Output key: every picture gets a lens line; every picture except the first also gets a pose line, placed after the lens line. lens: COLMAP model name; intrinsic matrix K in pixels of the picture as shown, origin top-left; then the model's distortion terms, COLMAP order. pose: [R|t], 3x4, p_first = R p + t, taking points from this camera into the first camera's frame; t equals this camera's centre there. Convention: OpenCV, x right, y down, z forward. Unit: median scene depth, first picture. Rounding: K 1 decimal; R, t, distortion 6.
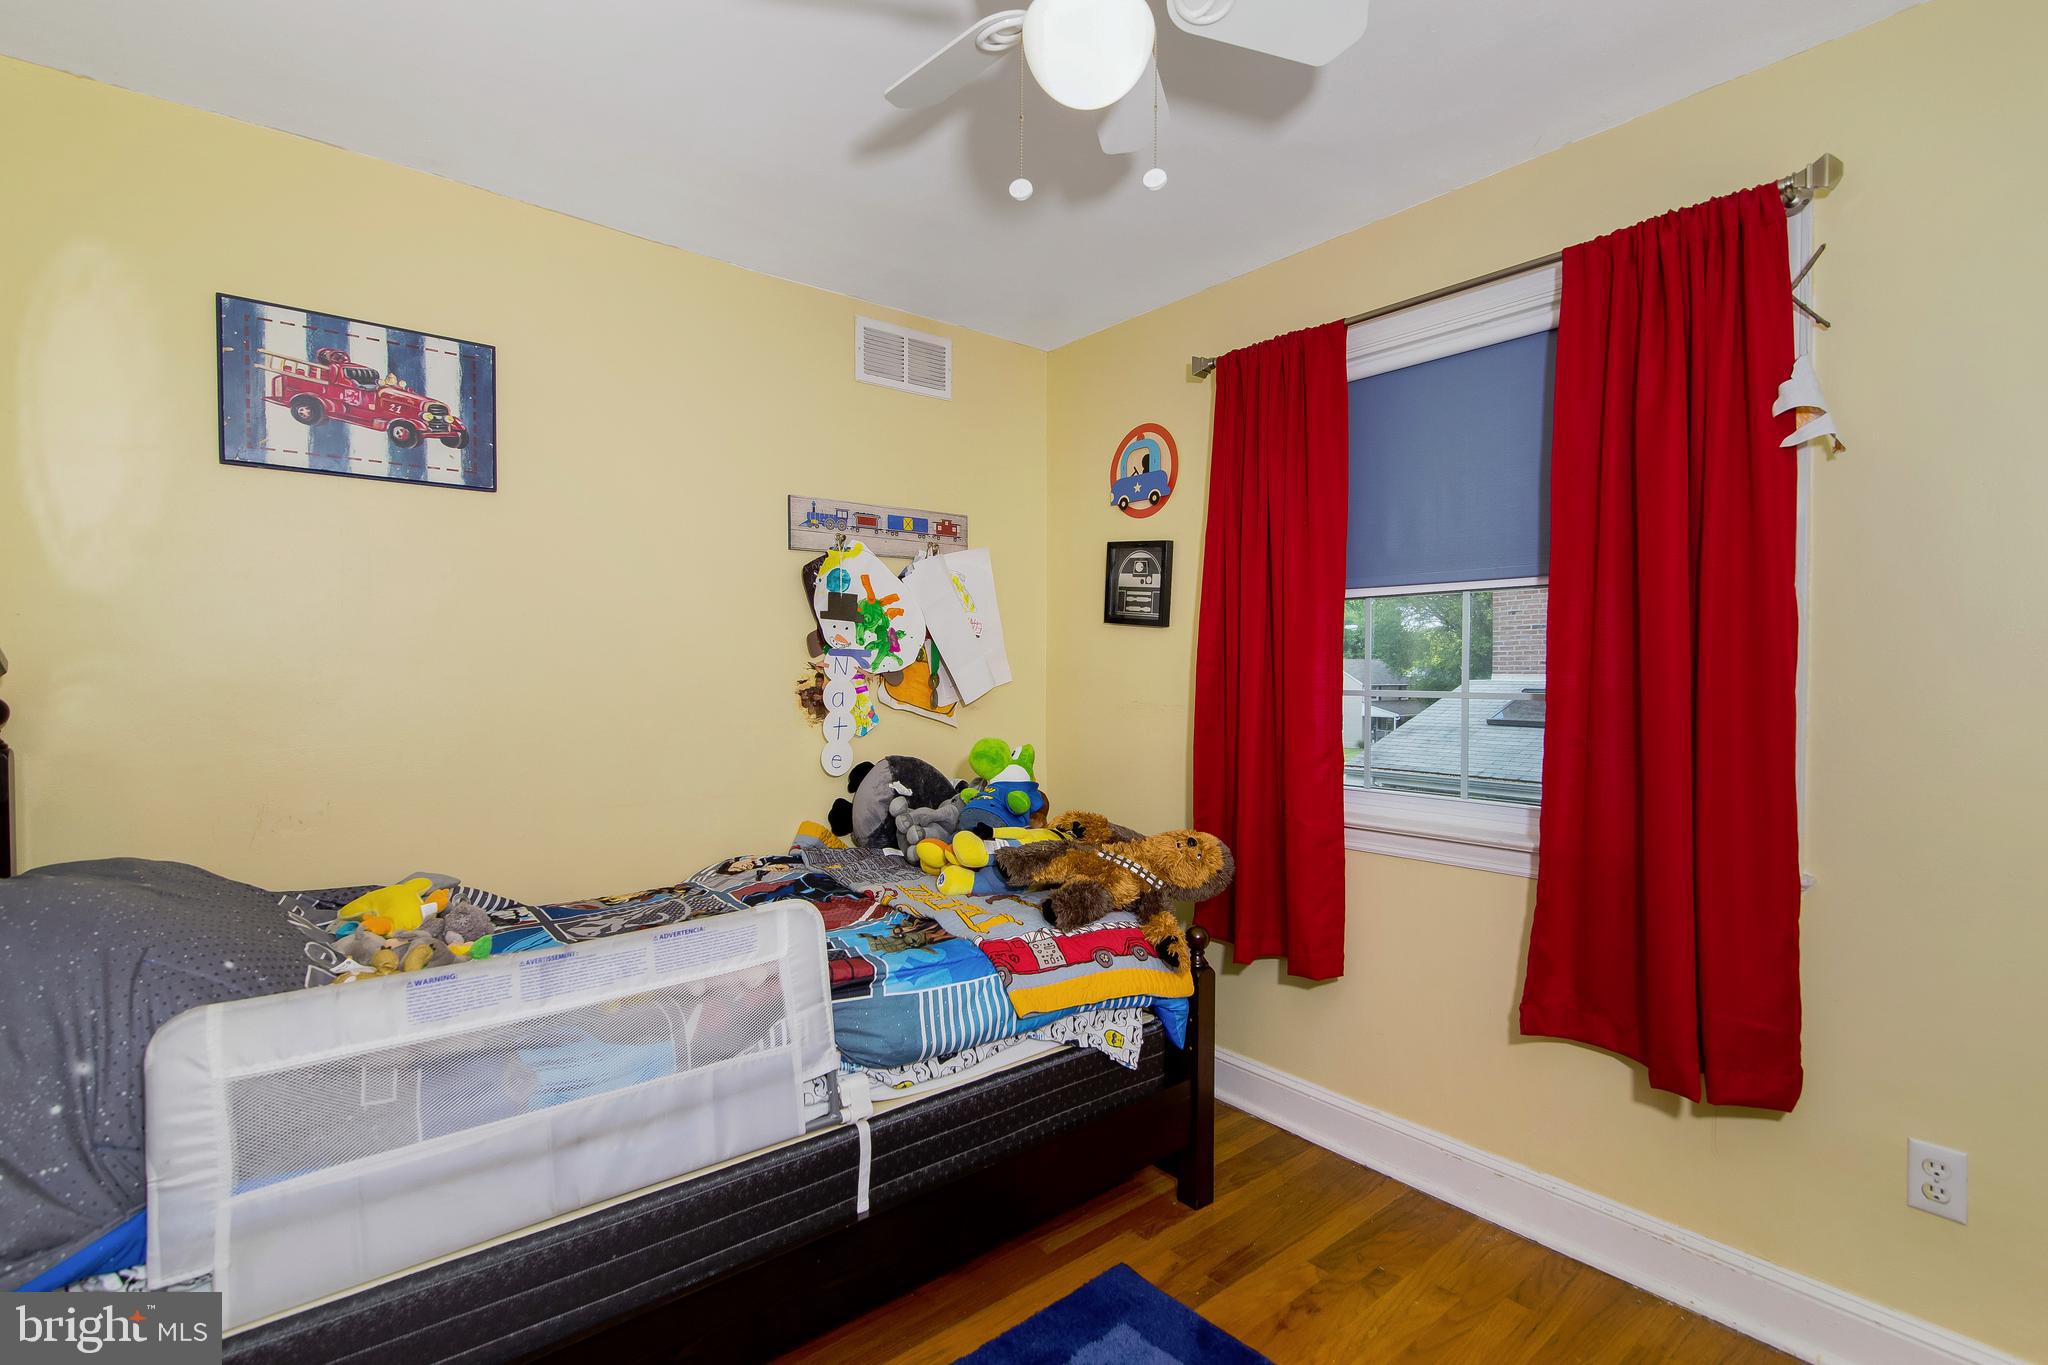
lens RADIAL K [[945.9, 0, 1021.7], [0, 945.9, 691.2], [0, 0, 1]] dist [-0.008820, -0.000059]
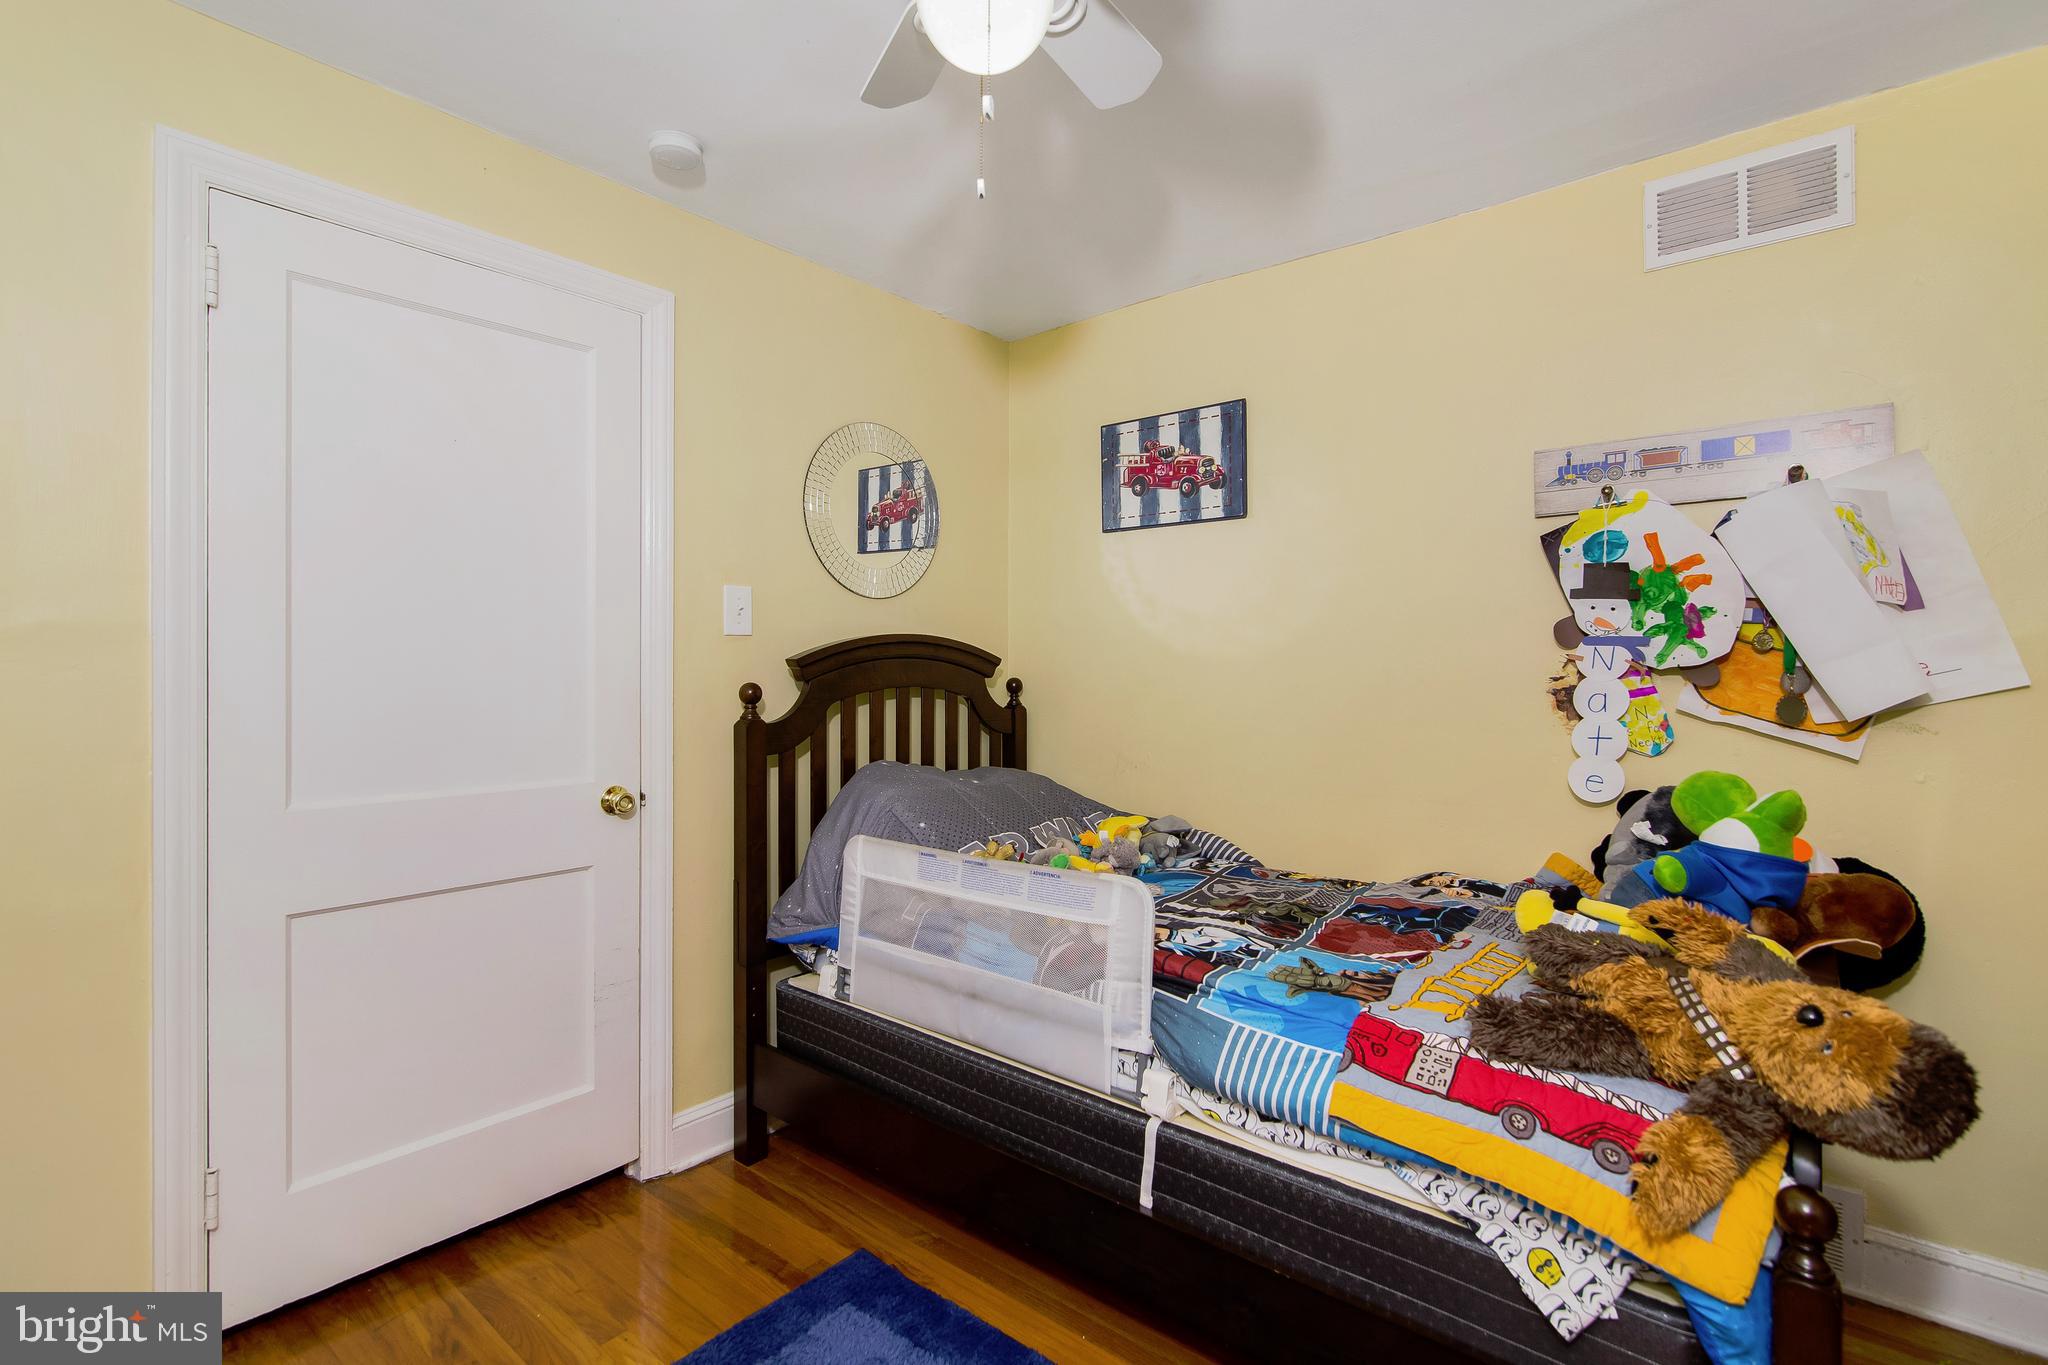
lens RADIAL K [[945.9, 0, 1021.2], [0, 945.9, 662.4], [0, 0, 1]] dist [-0.008820, -0.000059]
pose [[0.172988, -0.001781, -0.984922, 0.627446], [-0.022729, 0.999725, -0.005799, -0.011659], [0.984662, 0.023390, 0.172900, 0.542310]]
